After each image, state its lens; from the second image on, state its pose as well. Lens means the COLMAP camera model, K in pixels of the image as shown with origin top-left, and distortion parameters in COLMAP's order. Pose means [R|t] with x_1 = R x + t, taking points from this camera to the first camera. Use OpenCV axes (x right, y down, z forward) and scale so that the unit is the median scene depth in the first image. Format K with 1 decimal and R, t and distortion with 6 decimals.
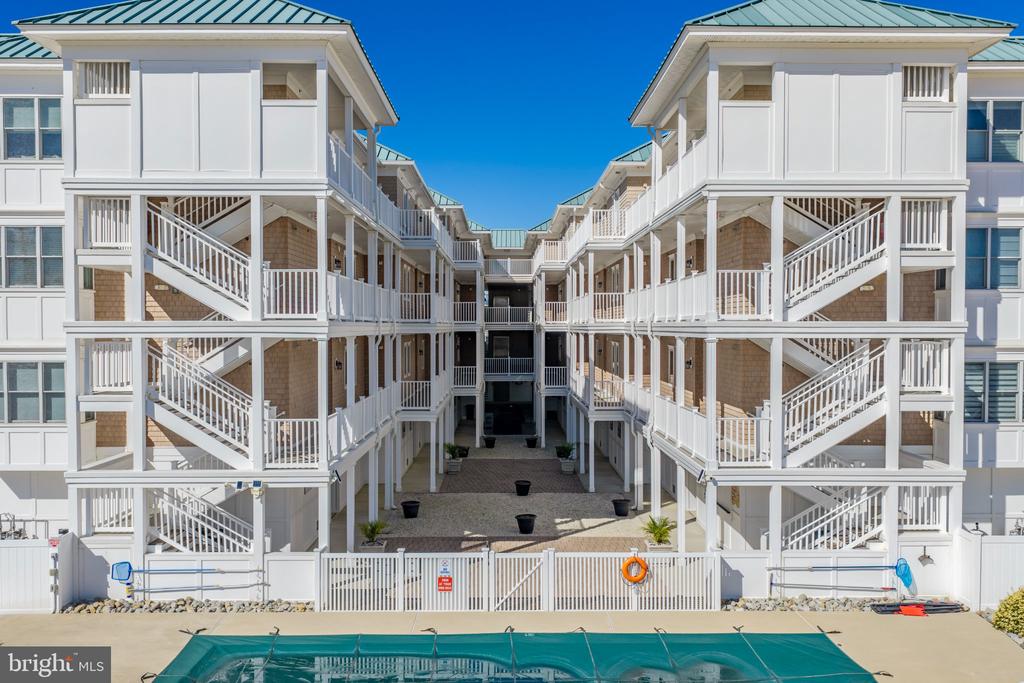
lens RADIAL K [[851.8, 0, 512.0], [0, 851.8, 338.1], [0, 0, 1]] dist [0.025942, -0.015325]
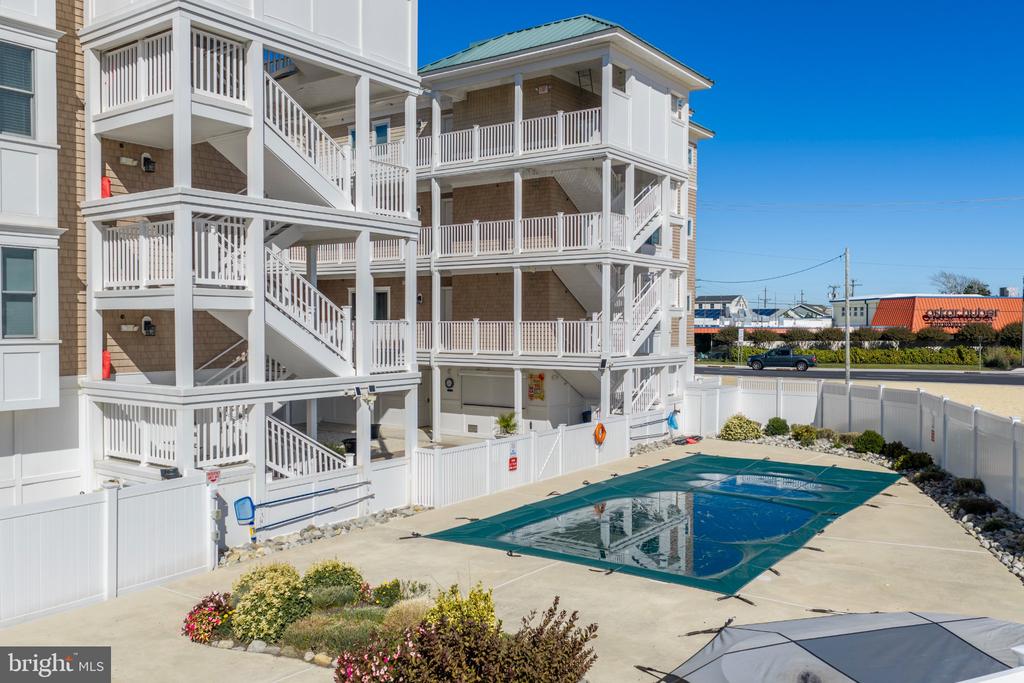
lens RADIAL K [[851.8, 0, 511.7], [0, 851.8, 342.1], [0, 0, 1]] dist [0.025942, -0.015325]
pose [[0.593559, -0.017793, 0.804593, -0.944404], [0.009262, 0.999840, 0.015277, 0.105715], [-0.804737, -0.001616, 0.593630, 0.322046]]
